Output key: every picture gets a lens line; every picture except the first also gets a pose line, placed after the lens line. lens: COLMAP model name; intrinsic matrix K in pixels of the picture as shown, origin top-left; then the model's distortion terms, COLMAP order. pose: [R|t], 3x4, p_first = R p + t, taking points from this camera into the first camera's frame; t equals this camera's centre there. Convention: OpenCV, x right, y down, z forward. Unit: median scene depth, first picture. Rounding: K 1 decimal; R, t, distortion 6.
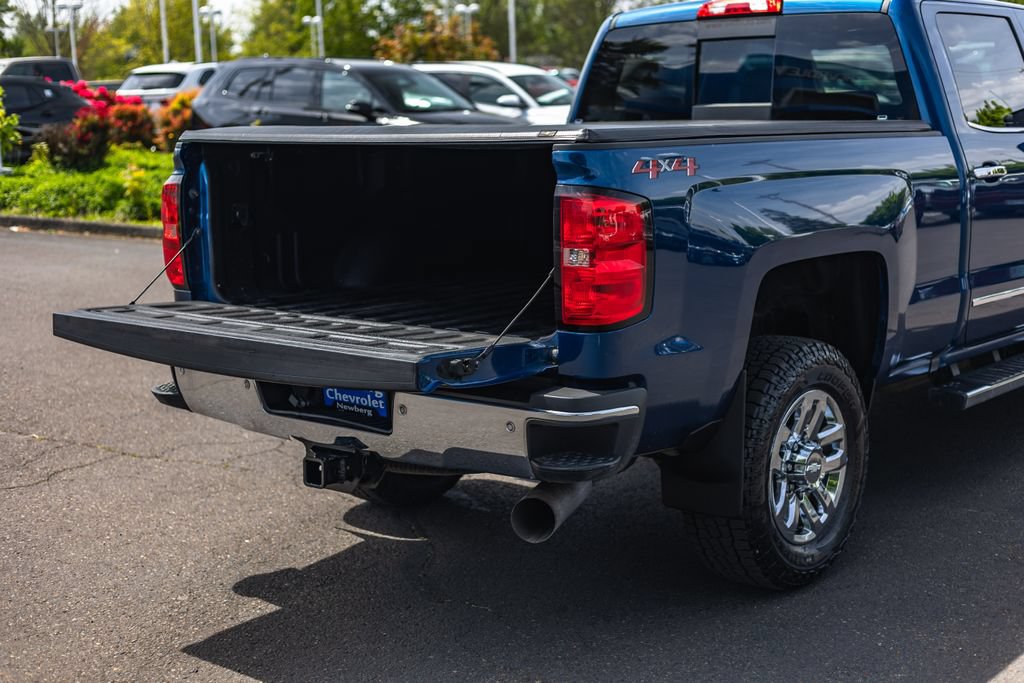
lens RADIAL K [[1496.5, 0, 512.0], [0, 1496.5, 341.5], [0, 0, 1]] dist [0.024172, 0.015941]
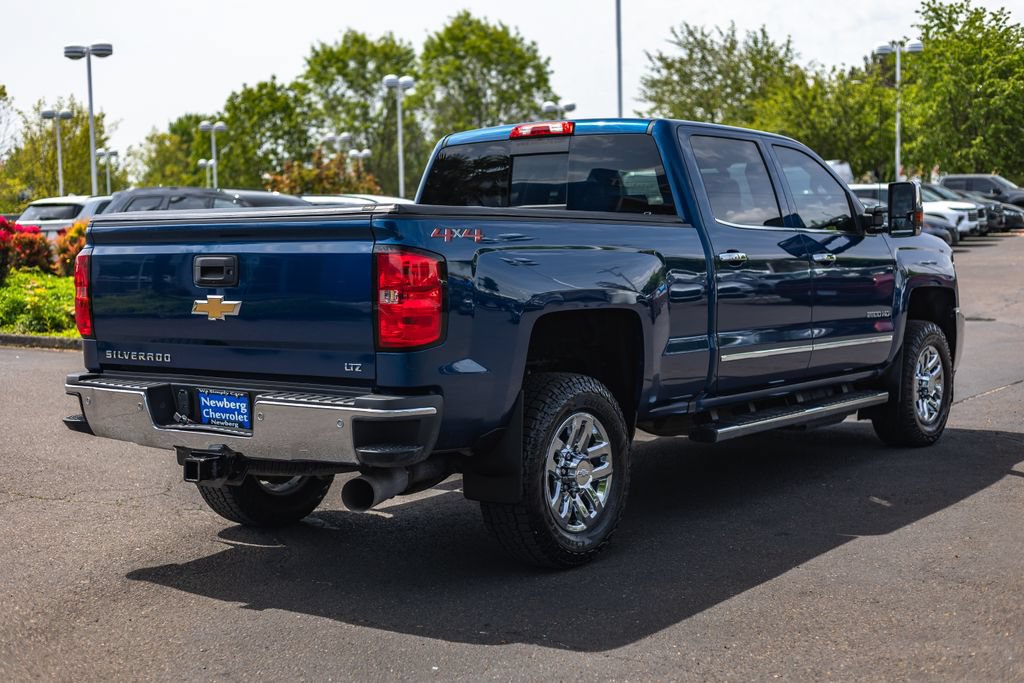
lens RADIAL K [[1496.5, 0, 512.0], [0, 1496.5, 341.5], [0, 0, 1]] dist [0.024172, 0.015941]
pose [[0.997558, 0.002616, 0.069800, 0.038289], [0.004088, 0.995399, -0.095725, 0.073850], [-0.069729, 0.095777, 0.992958, -0.228778]]
